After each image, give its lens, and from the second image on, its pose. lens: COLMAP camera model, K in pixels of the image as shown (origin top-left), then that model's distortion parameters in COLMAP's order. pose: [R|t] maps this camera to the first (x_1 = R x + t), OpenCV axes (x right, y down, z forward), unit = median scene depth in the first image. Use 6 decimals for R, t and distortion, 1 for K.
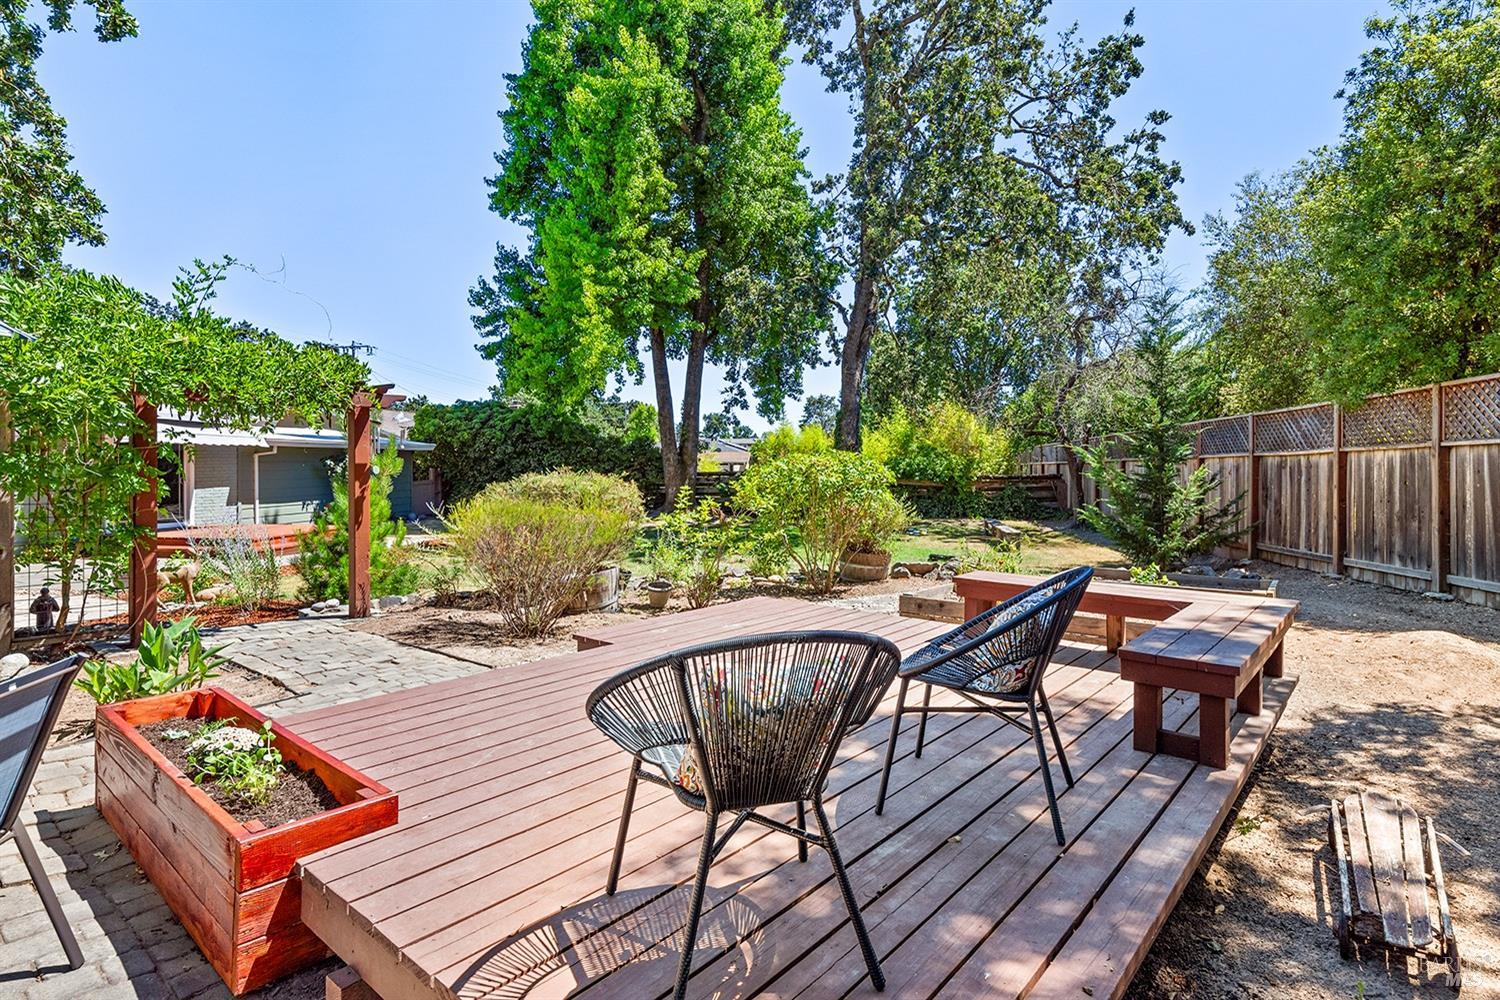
lens RADIAL K [[764.8, 0, 750.2], [0, 764.8, 453.3], [0, 0, 1]] dist [0.010421, -0.001493]
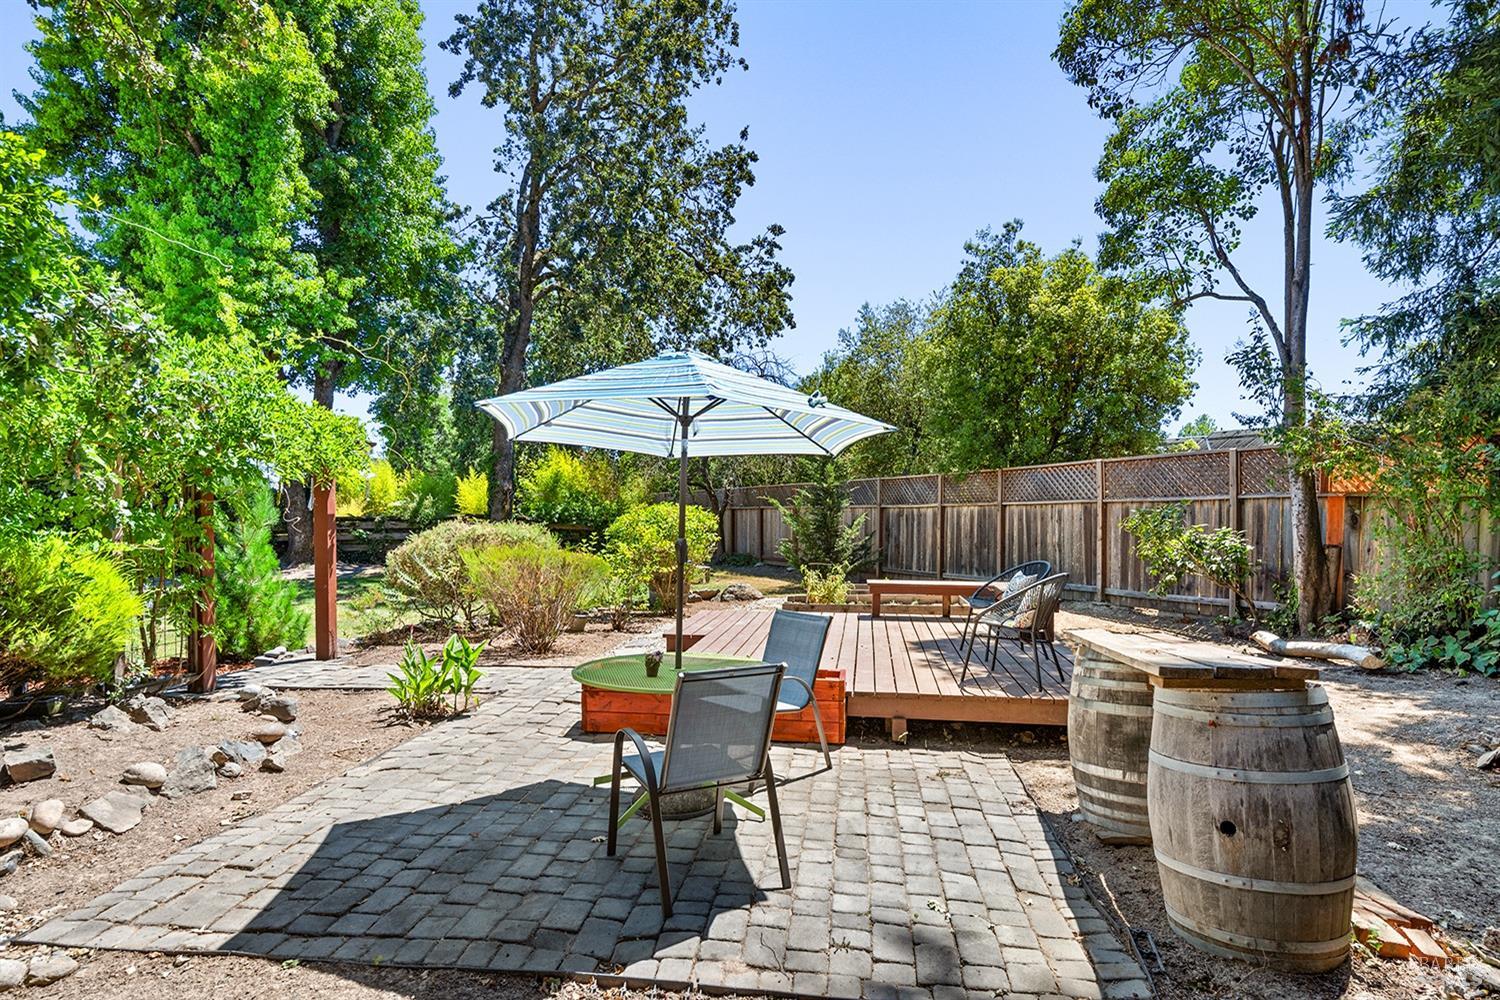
lens RADIAL K [[834.0, 0, 748.3], [0, 834.0, 512.3], [0, 0, 1]] dist [-0.001776, -0.003924]
pose [[0.835118, 0.002446, 0.550066, -0.230007], [-0.013986, 0.999761, 0.016789, -0.005744], [-0.549893, -0.021714, 0.834953, -0.096406]]
